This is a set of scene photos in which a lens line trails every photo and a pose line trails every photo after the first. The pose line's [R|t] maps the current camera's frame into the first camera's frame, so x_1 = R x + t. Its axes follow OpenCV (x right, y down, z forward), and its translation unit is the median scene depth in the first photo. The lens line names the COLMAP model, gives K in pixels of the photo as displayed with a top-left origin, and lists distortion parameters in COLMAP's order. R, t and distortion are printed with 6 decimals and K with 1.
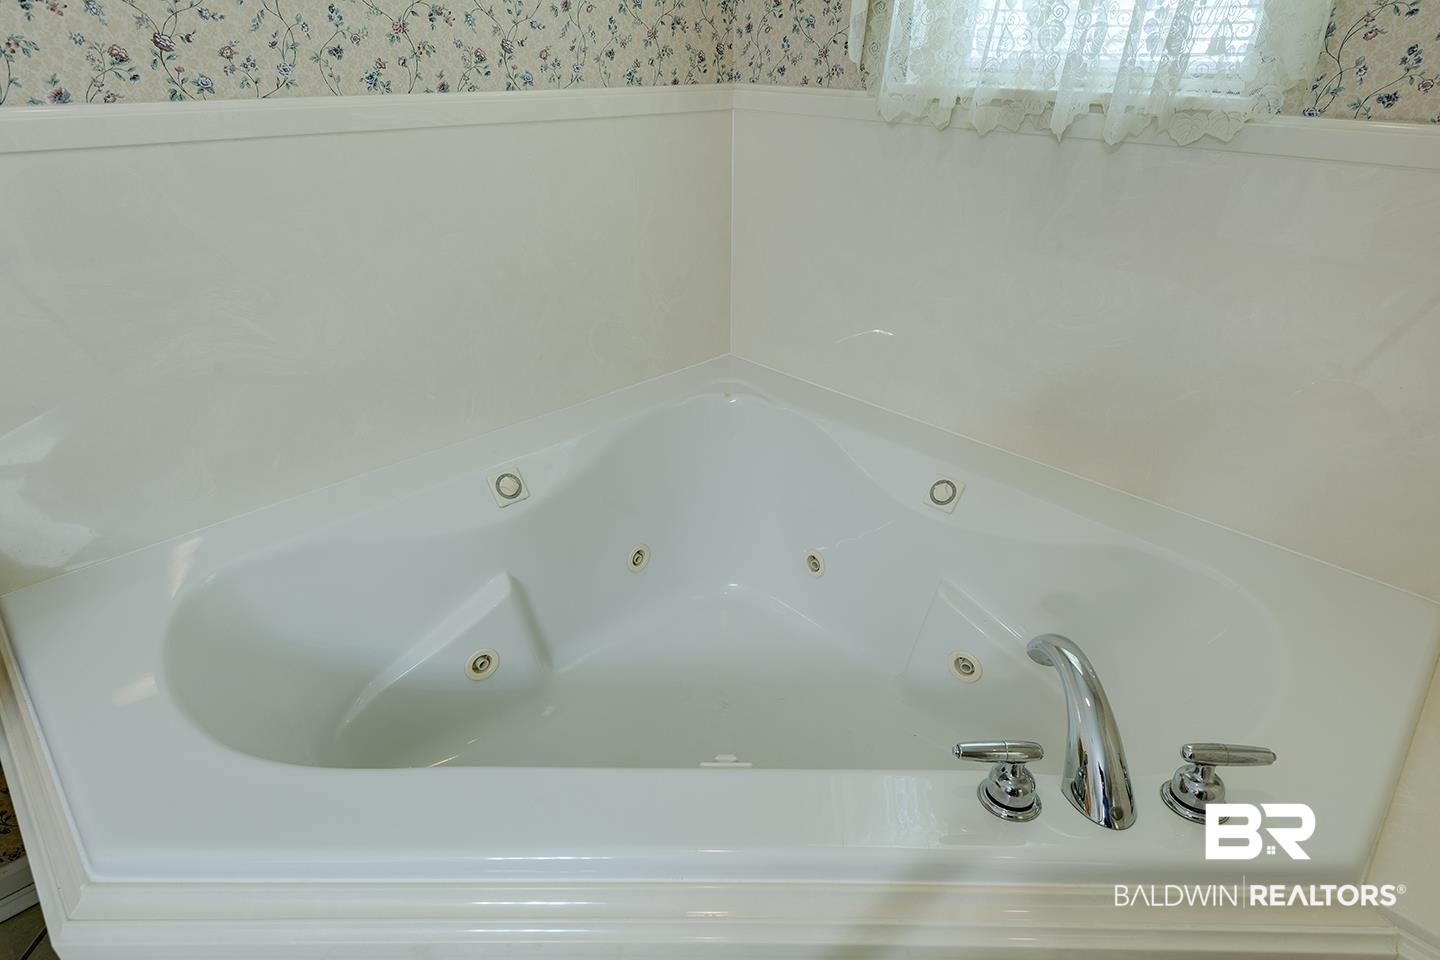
lens RADIAL K [[800.2, 0, 720.0], [0, 800.2, 480.0], [0, 0, 1]] dist [0.018725, -0.000209]
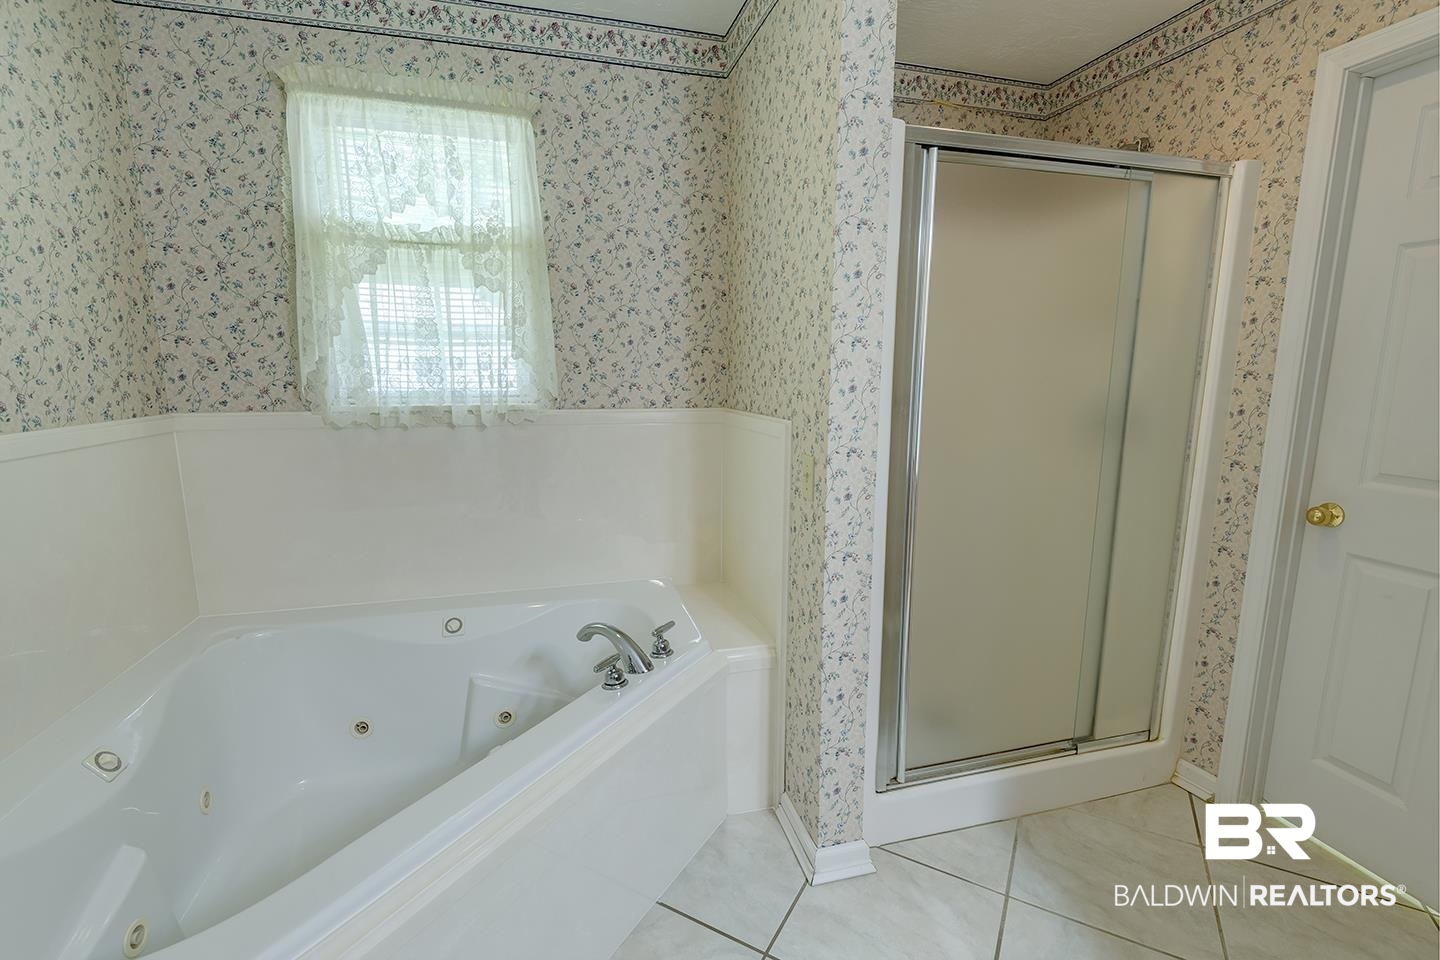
lens RADIAL K [[645.6, 0, 724.4], [0, 645.6, 478.0], [0, 0, 1]] dist [0.040655, -0.028269]
pose [[0.503263, -0.153584, 0.850375, -0.536441], [0.421637, 0.902628, -0.086509, 0.089833], [-0.754287, 0.402087, 0.519016, -0.234189]]
